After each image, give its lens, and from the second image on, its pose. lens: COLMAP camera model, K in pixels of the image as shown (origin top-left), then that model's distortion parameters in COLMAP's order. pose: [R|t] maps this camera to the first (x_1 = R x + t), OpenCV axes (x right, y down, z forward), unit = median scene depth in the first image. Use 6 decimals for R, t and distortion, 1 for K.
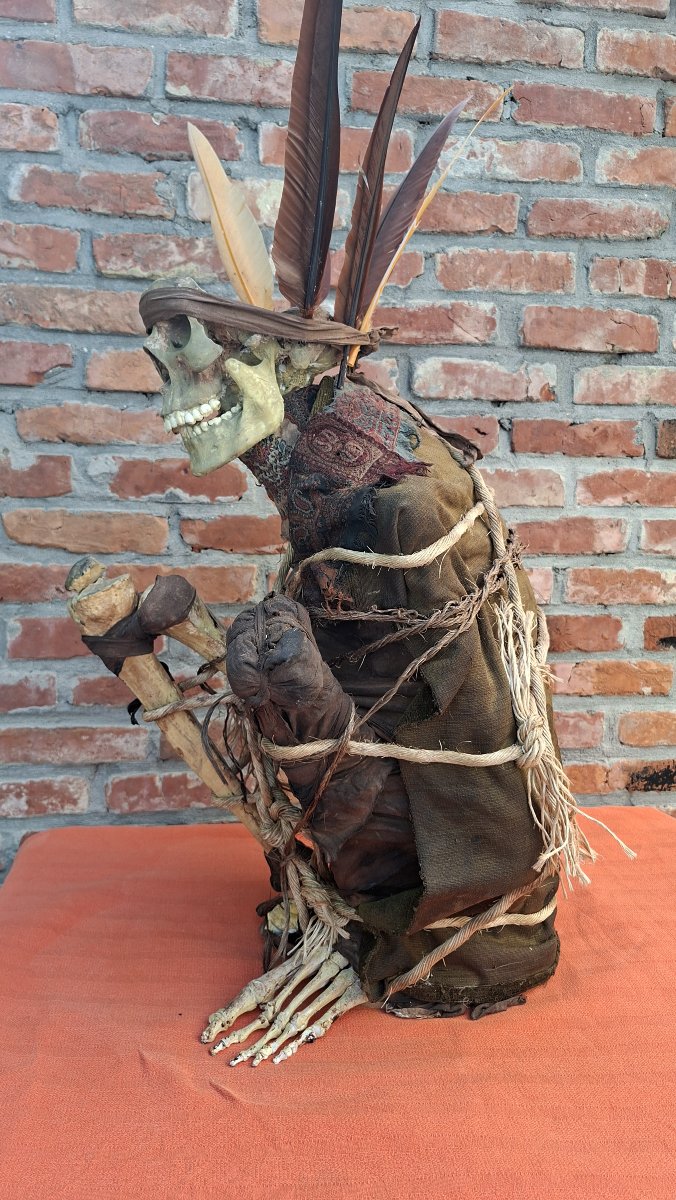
lens RADIAL K [[923.7, 0, 339.8], [0, 923.7, 620.0], [0, 0, 1]] dist [0.008476, -0.057249]
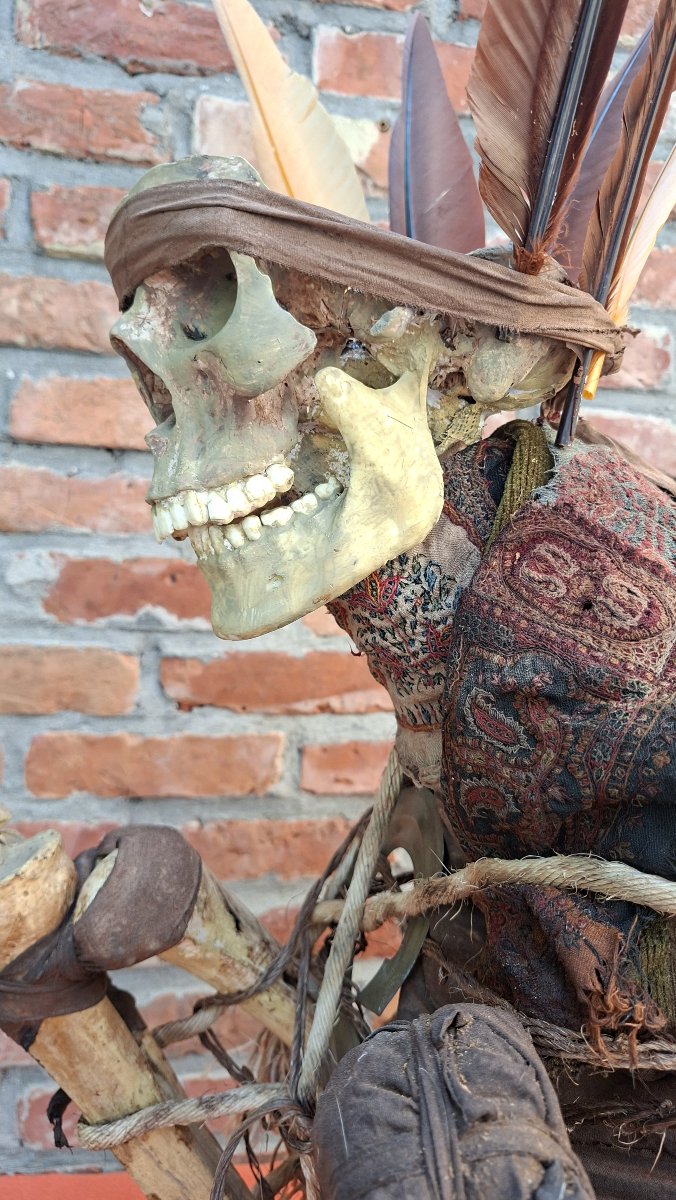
lens RADIAL K [[923.7, 0, 346.3], [0, 923.7, 598.5], [0, 0, 1]] dist [0.008476, -0.057249]
pose [[0.998486, 0.021323, 0.050715, -0.108252], [-0.016576, 0.995600, -0.092229, -0.122027], [-0.052459, 0.091249, 0.994445, 0.510950]]
